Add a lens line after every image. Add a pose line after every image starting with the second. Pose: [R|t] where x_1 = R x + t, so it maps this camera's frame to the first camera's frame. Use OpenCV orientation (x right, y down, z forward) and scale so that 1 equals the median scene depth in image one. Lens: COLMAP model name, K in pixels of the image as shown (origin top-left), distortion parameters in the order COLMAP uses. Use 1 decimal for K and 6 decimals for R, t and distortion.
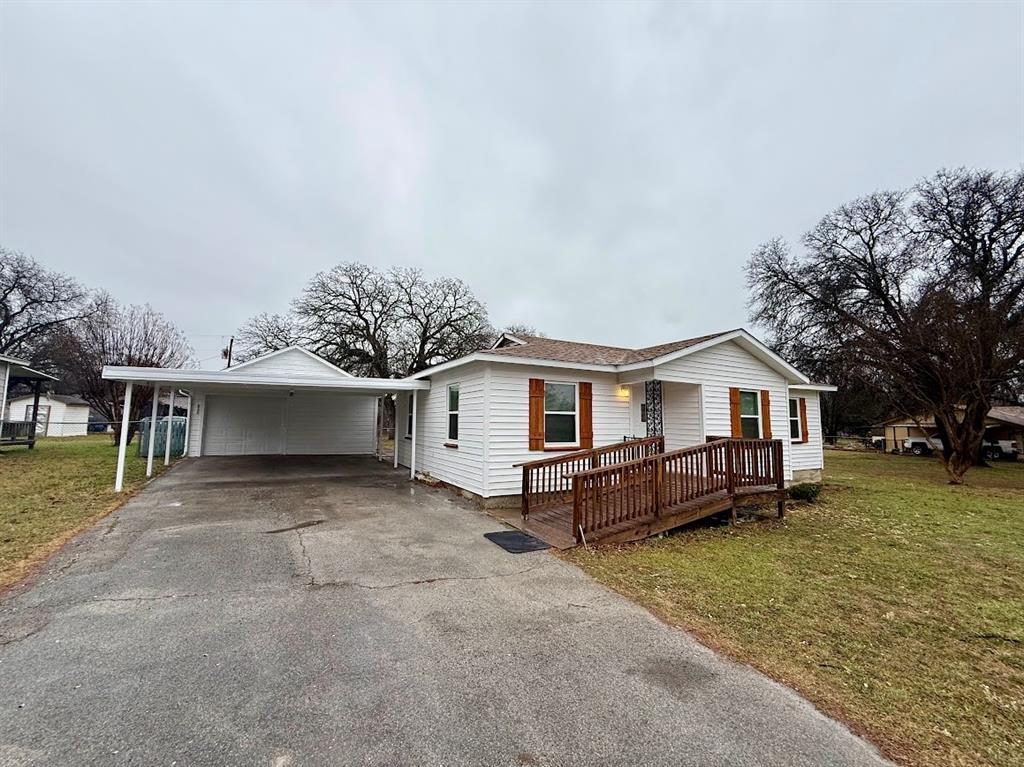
lens RADIAL K [[407.6, 0, 510.2], [0, 407.6, 381.3], [0, 0, 1]] dist [-0.000314, -0.000256]
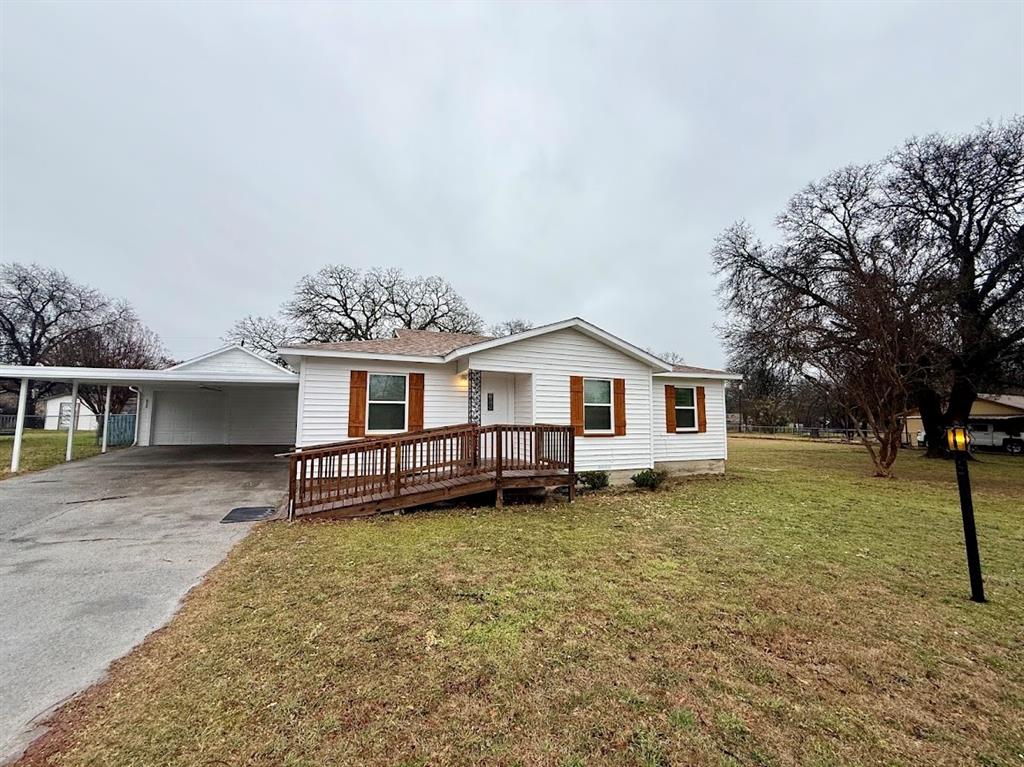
lens RADIAL K [[407.6, 0, 512.7], [0, 407.6, 383.4], [0, 0, 1]] dist [-0.000314, -0.000256]
pose [[0.995079, -0.013169, -0.098203, 0.367575], [0.014740, 0.999774, 0.015288, 0.011439], [0.097980, -0.016661, 0.995049, -0.017173]]
